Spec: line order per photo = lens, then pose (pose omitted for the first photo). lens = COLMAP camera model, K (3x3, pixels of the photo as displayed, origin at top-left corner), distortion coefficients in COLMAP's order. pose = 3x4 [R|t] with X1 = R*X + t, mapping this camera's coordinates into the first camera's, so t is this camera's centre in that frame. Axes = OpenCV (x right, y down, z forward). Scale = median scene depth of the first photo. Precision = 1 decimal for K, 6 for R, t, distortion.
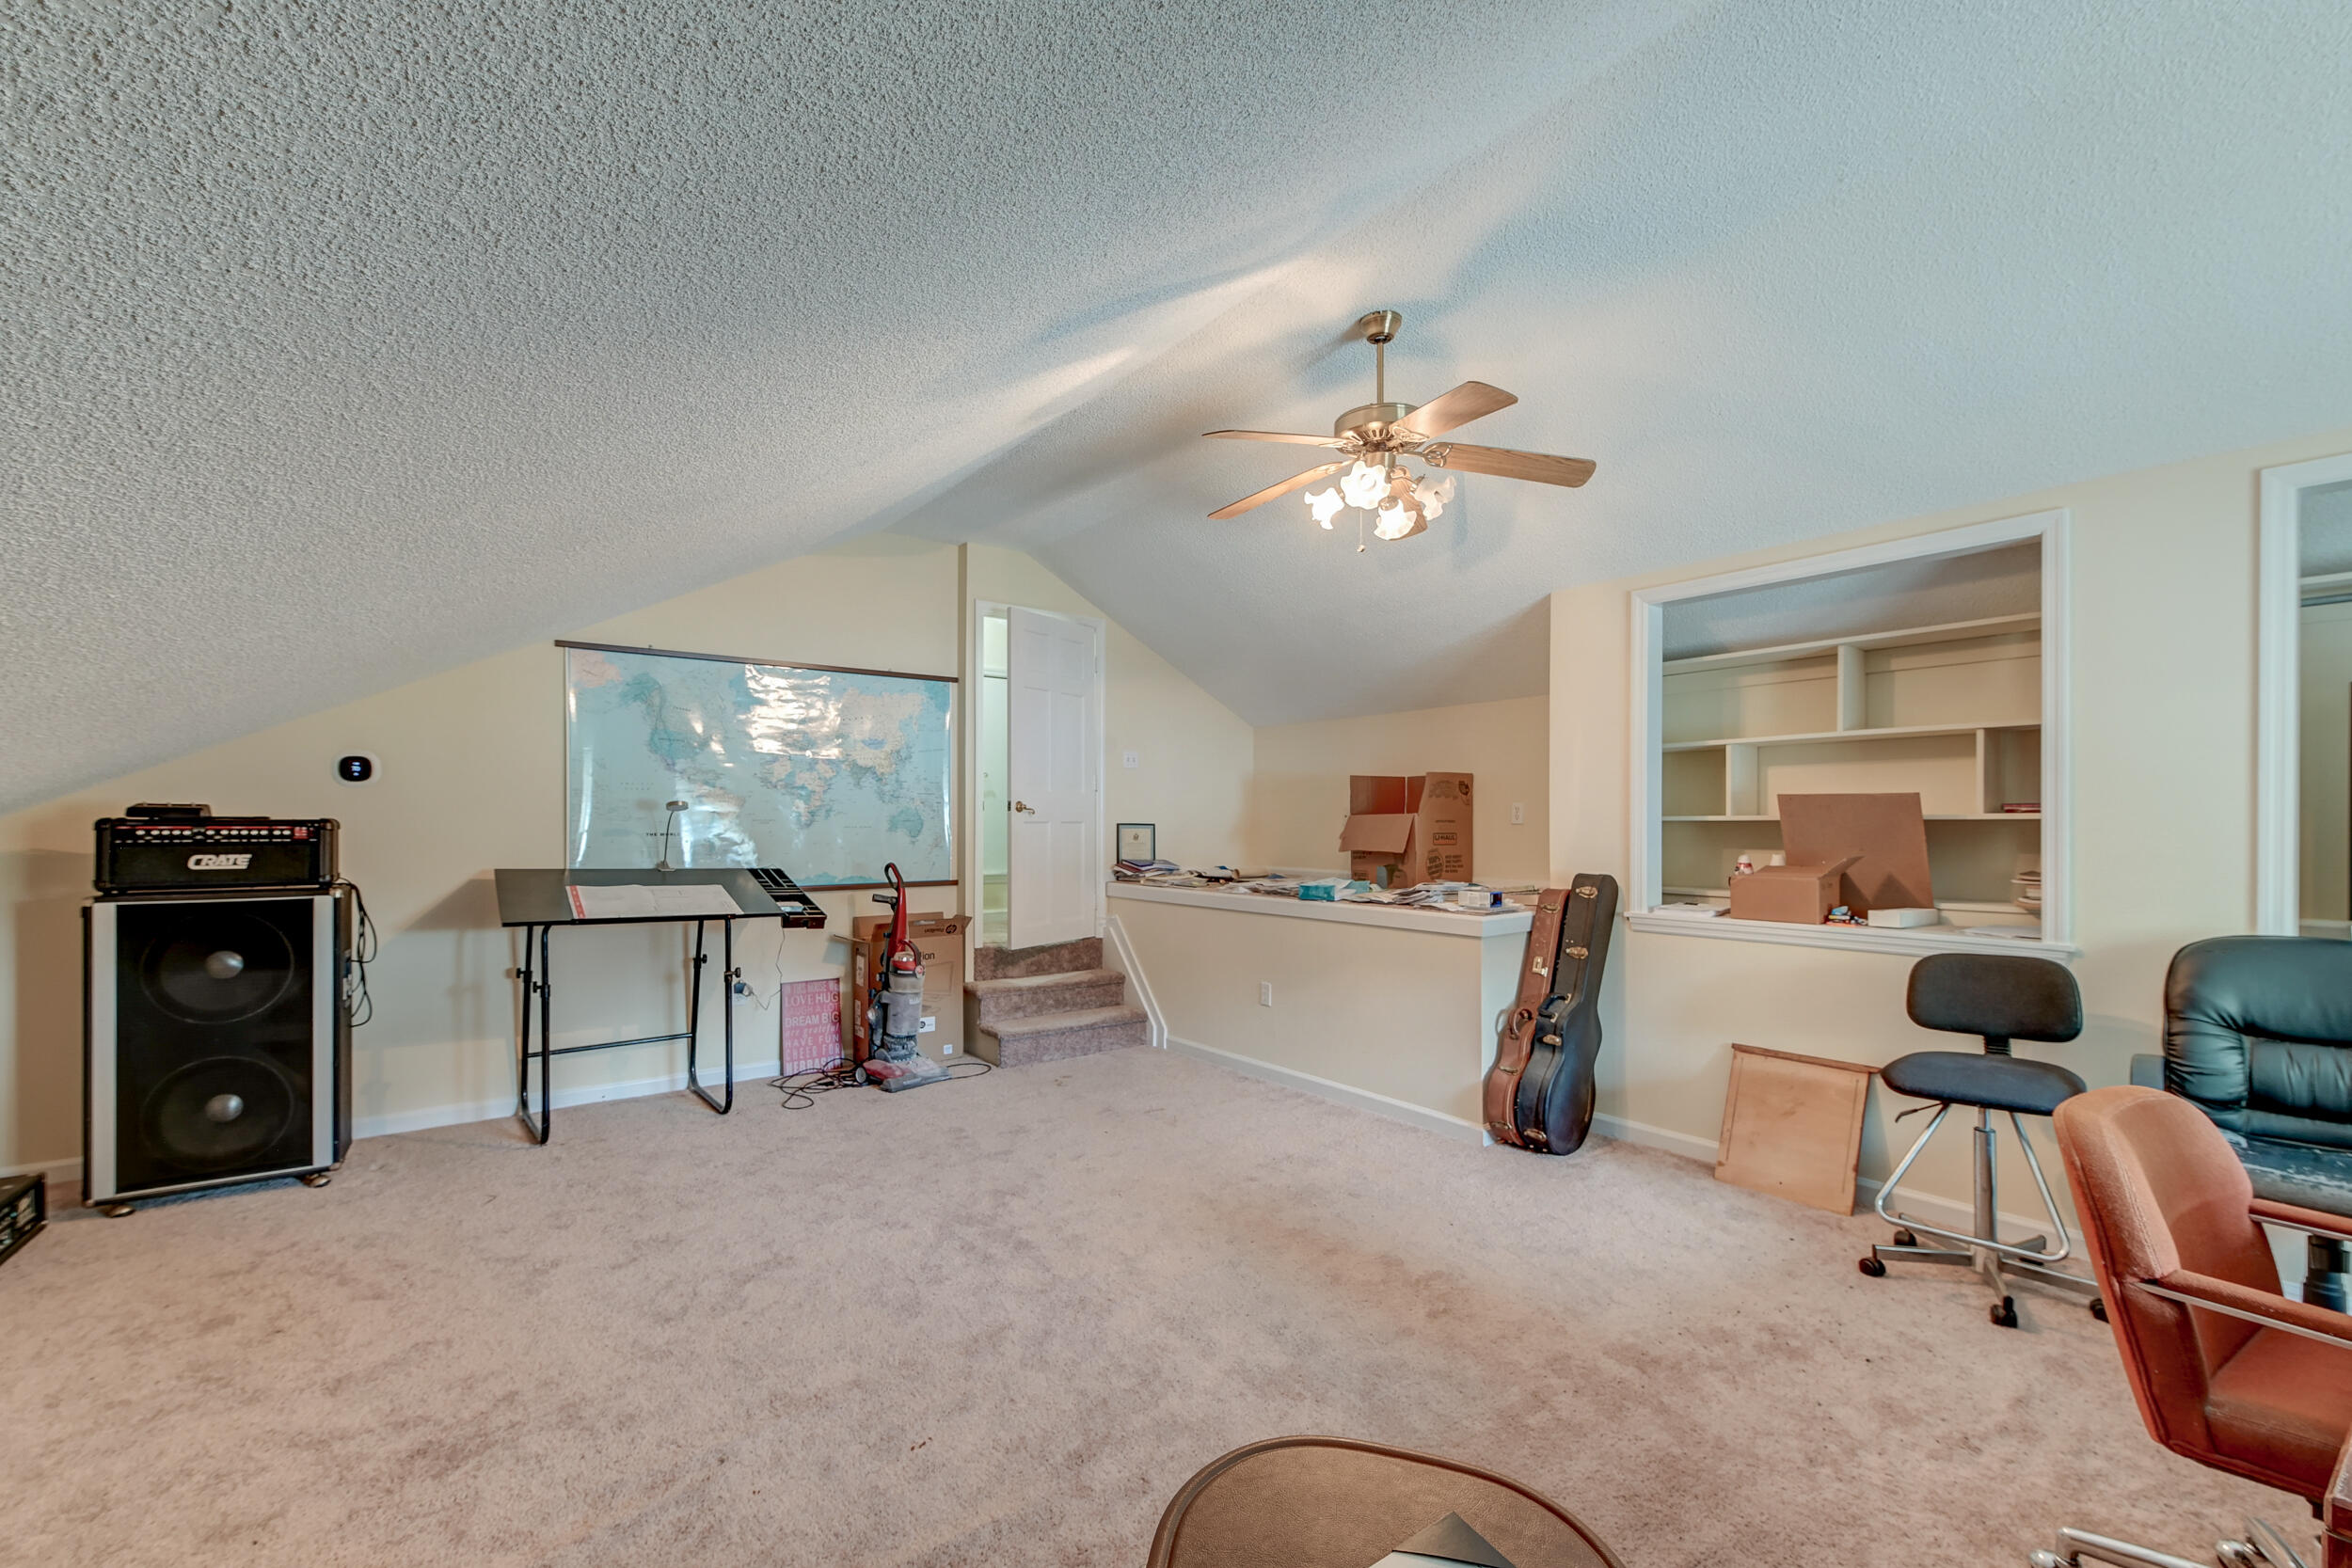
lens RADIAL K [[991.4, 0, 1180.1], [0, 991.4, 823.2], [0, 0, 1]] dist [0.019502, -0.011404]
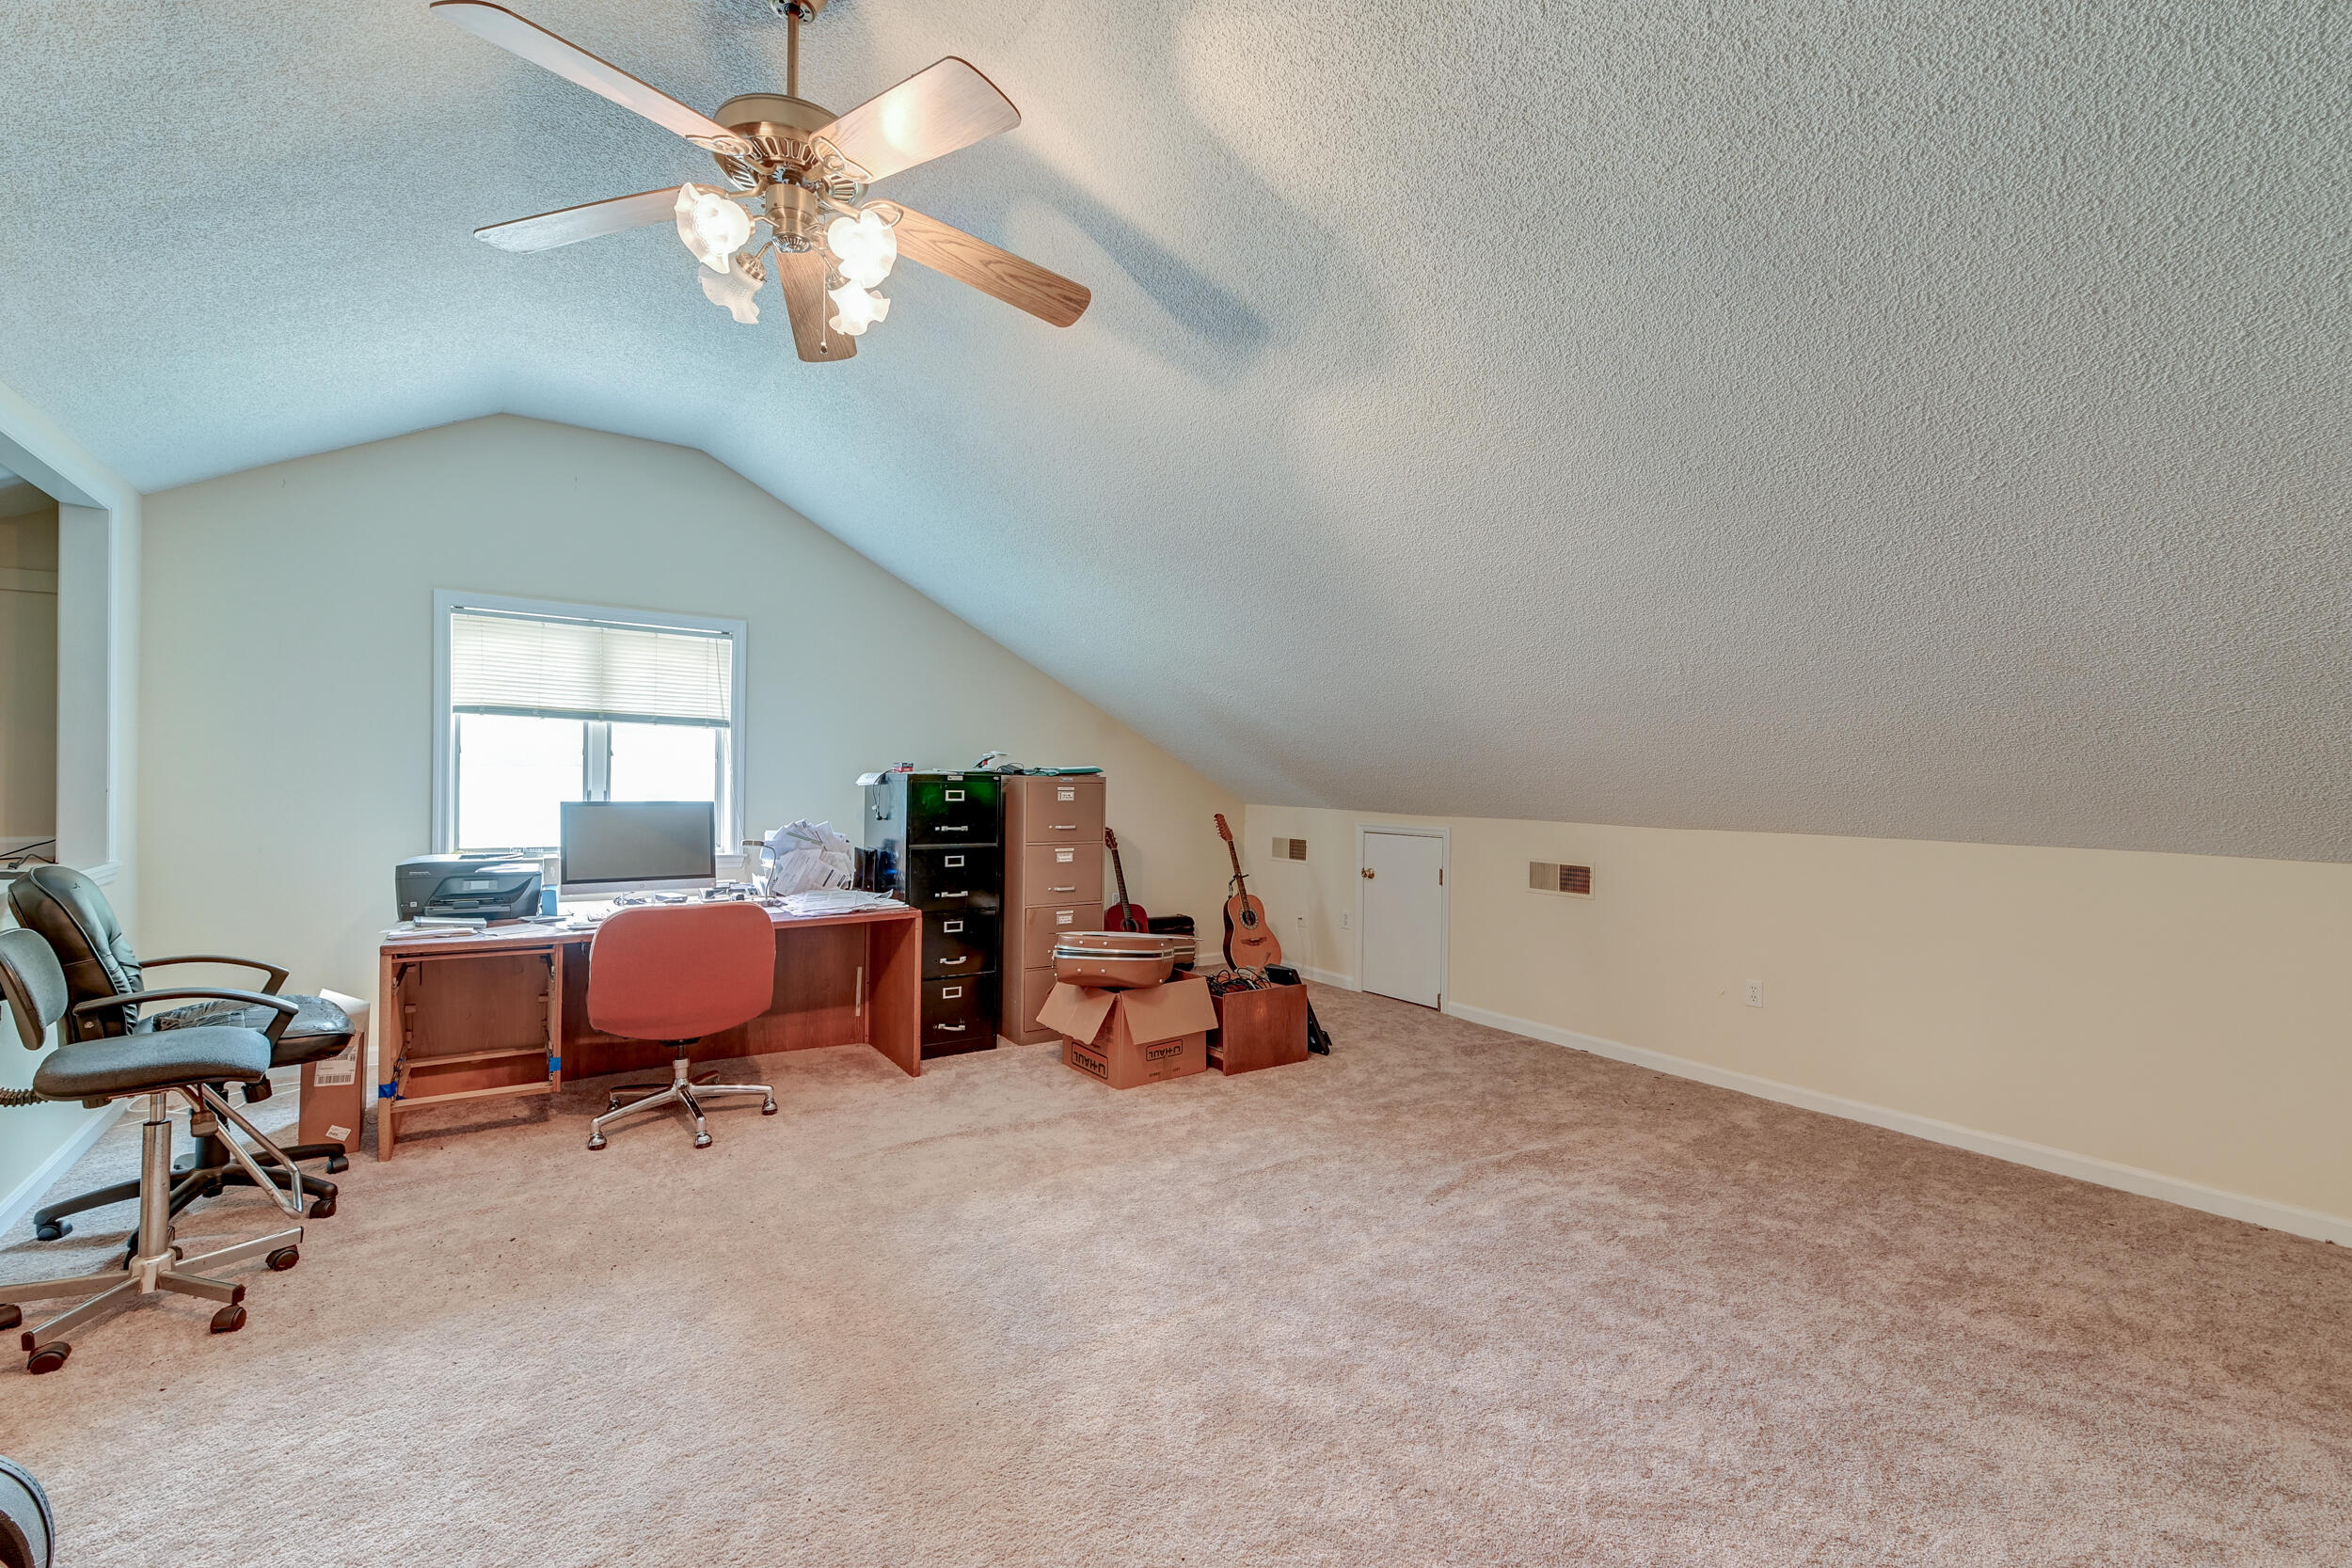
lens RADIAL K [[994.6, 0, 1174.2], [0, 994.6, 783.5], [0, 0, 1]] dist [0.021167, -0.010915]
pose [[-0.999716, -0.016080, 0.017613, -0.048256], [-0.015848, 0.999787, 0.013200, -0.004390], [-0.017821, 0.012917, -0.999758, 1.455899]]
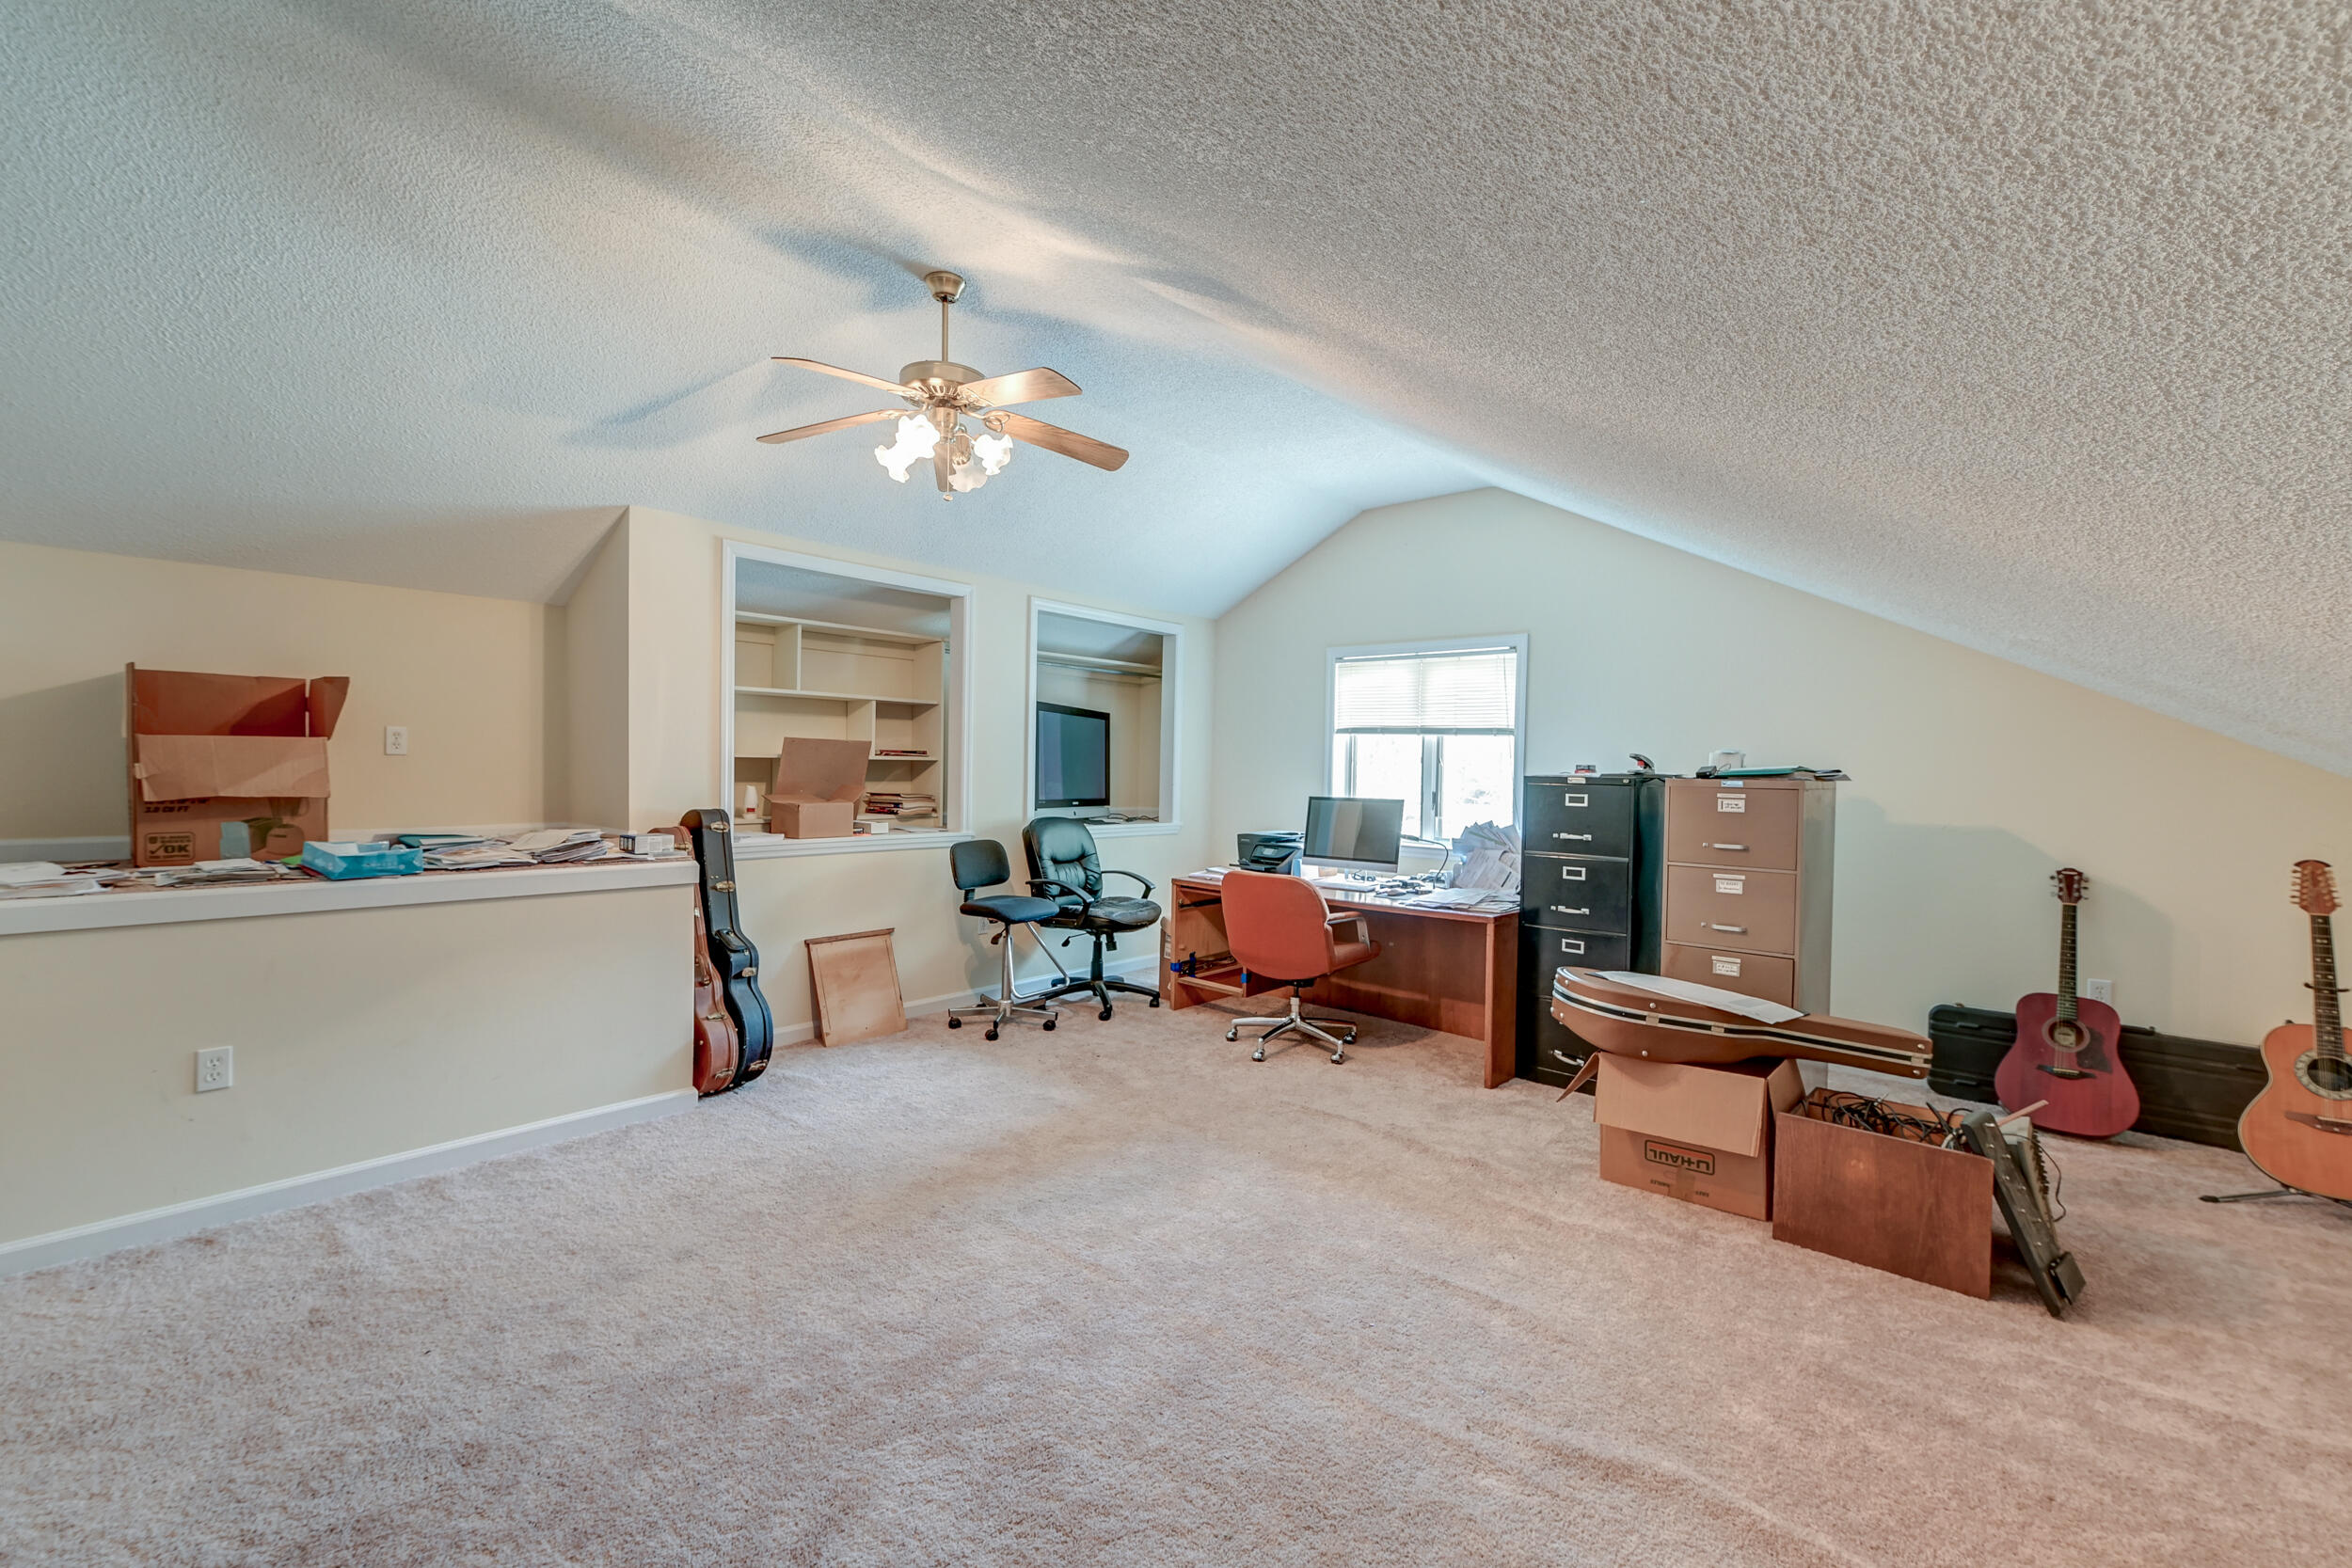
lens RADIAL K [[994.6, 0, 1174.2], [0, 994.6, 783.5], [0, 0, 1]] dist [0.021167, -0.010915]
pose [[-0.213349, -0.017433, 0.976821, -0.779315], [-0.013722, 0.999796, 0.014846, 0.003042], [-0.976880, -0.010237, -0.213544, 0.865824]]
